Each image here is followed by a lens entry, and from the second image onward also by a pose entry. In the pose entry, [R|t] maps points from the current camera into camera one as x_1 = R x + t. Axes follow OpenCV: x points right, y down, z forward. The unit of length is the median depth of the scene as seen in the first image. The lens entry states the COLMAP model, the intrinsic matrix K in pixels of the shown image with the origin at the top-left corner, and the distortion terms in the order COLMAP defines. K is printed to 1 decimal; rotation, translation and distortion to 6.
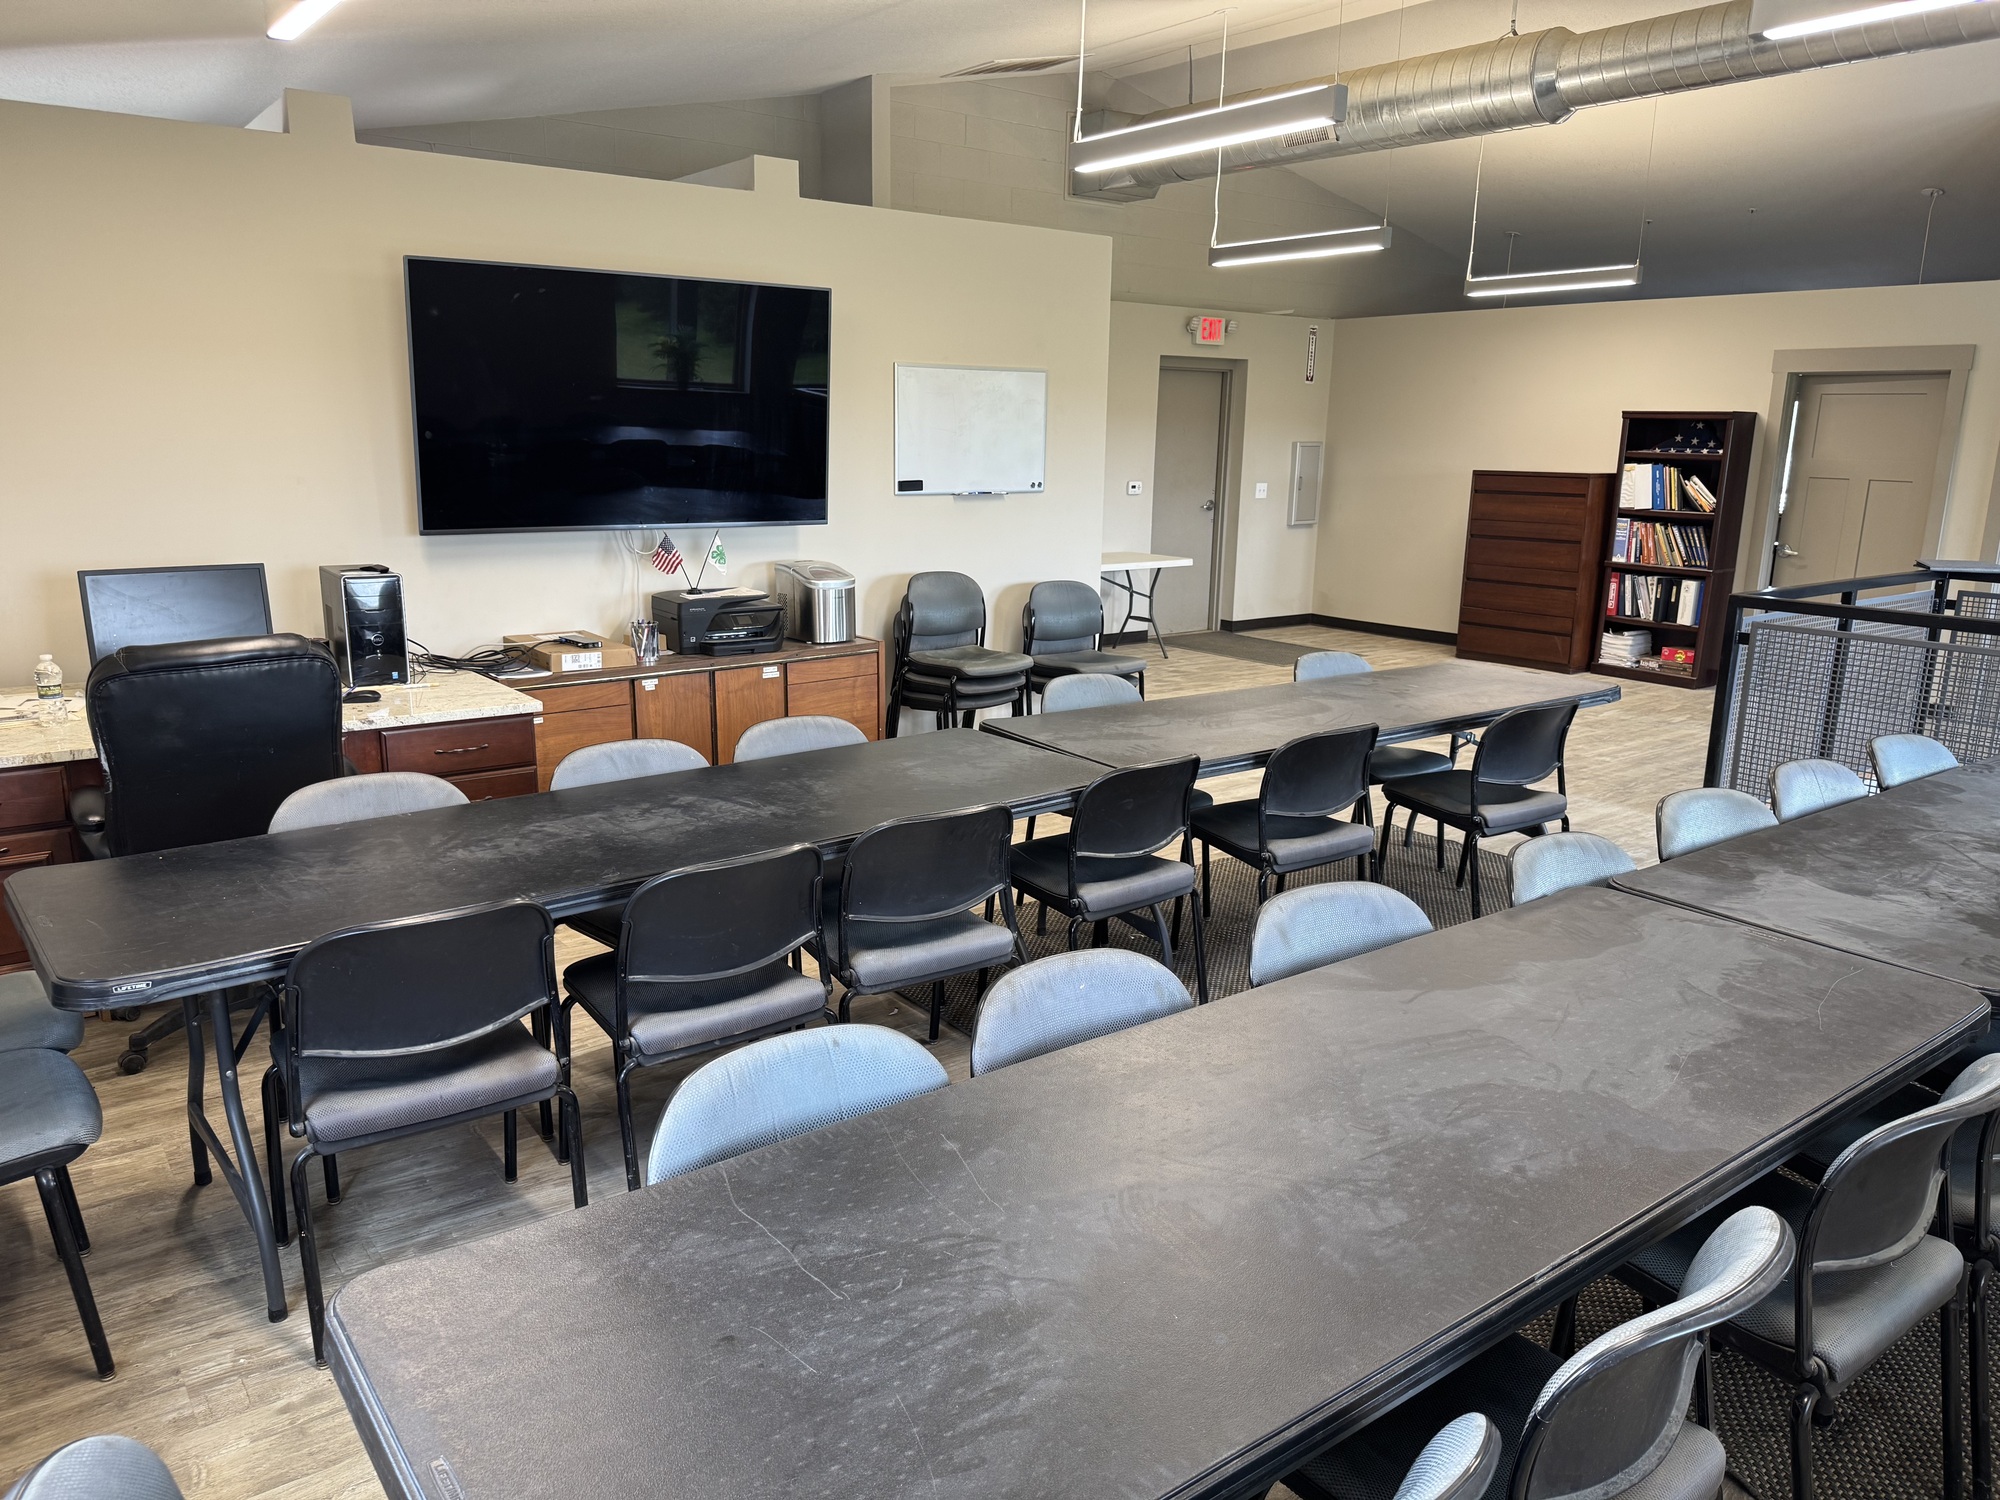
lens RADIAL K [[1402.1, 0, 1002.8], [0, 1402.1, 743.5], [0, 0, 1]] dist [0.121582, -0.183680]
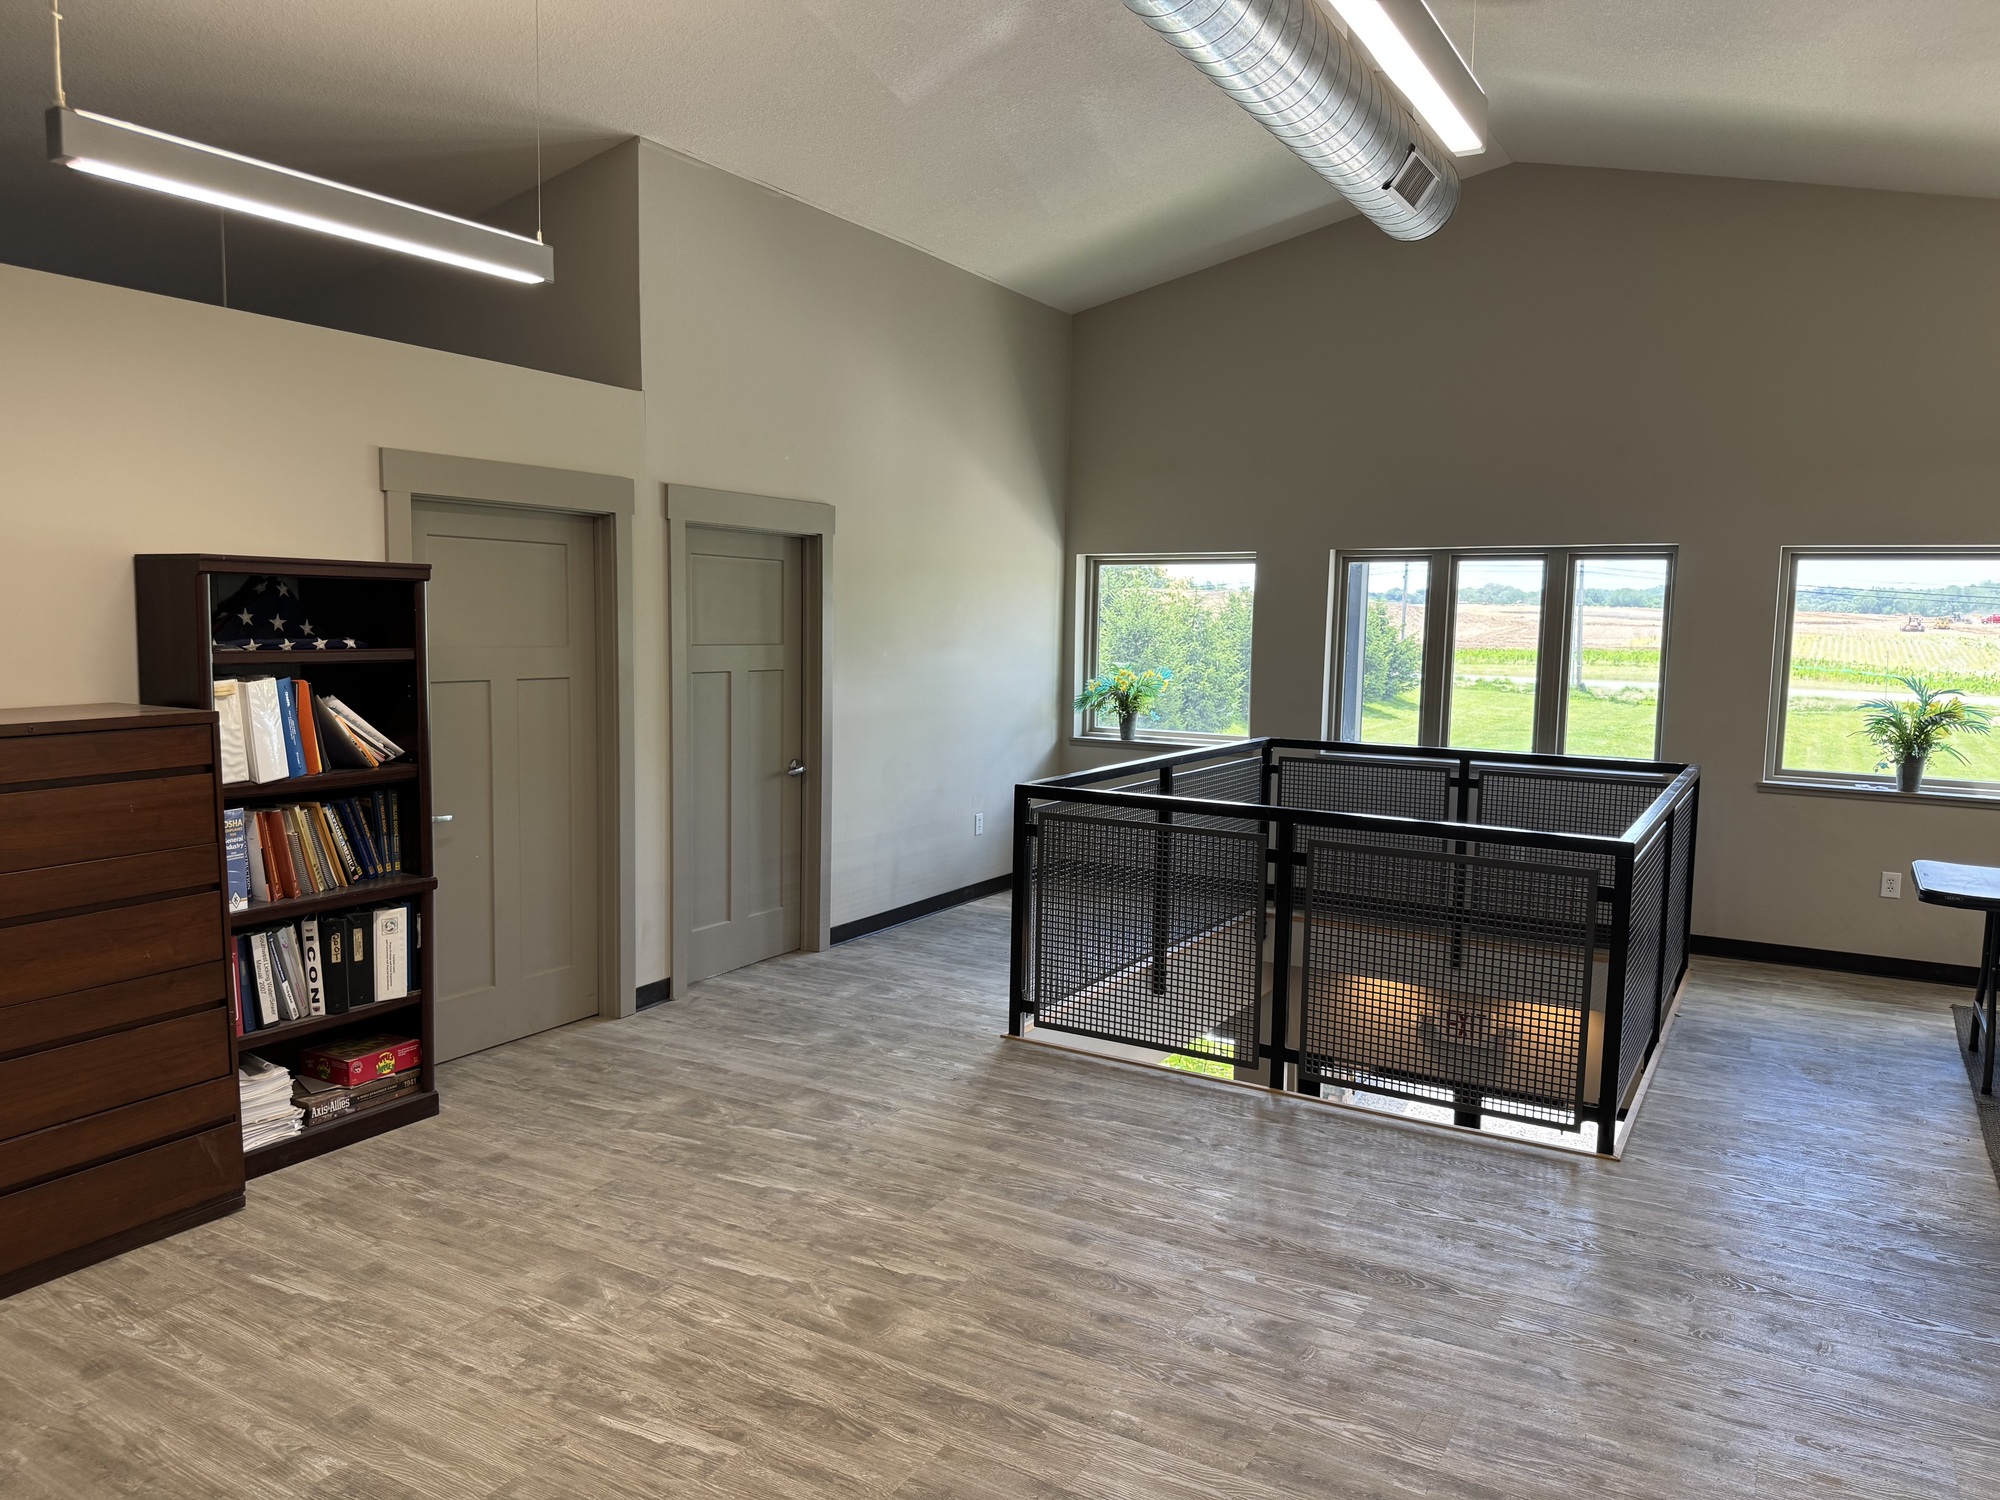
lens RADIAL K [[1402.1, 0, 1002.8], [0, 1402.1, 743.5], [0, 0, 1]] dist [0.121582, -0.183680]
pose [[-0.360394, -0.120116, 0.925034, -0.030002], [0.175052, 0.965347, 0.193551, -0.223777], [-0.916228, 0.231684, -0.326879, 0.952539]]
